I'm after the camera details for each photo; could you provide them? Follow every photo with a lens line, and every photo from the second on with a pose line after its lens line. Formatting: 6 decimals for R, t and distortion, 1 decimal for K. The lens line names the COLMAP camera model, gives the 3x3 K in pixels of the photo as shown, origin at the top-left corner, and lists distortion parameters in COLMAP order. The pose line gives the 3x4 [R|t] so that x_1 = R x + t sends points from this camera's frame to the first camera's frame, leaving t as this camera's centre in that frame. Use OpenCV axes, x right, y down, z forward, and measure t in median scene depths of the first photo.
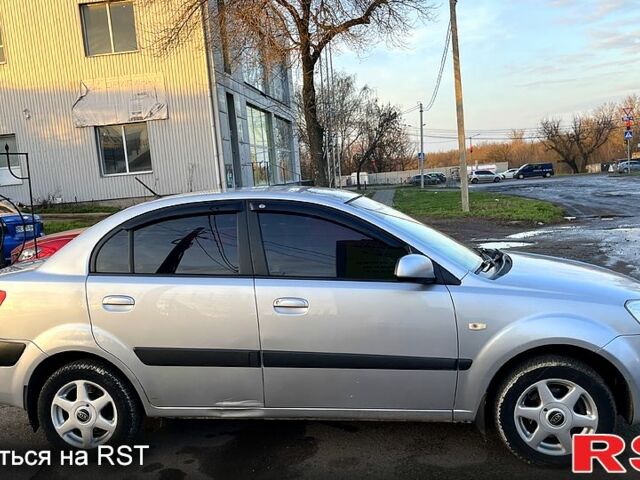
lens RADIAL K [[656.3, 0, 323.1], [0, 656.3, 240.7], [0, 0, 1]] dist [0.047690, -0.018398]
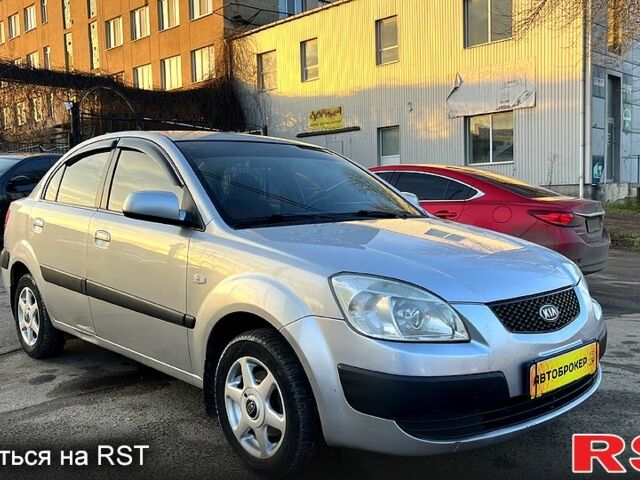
lens RADIAL K [[656.3, 0, 323.1], [0, 656.3, 240.7], [0, 0, 1]] dist [0.047690, -0.018398]
pose [[0.777344, 0.099311, -0.621187, 0.139708], [-0.099431, 0.994444, 0.034558, 0.005463], [0.621168, 0.034902, 0.782900, 0.068139]]
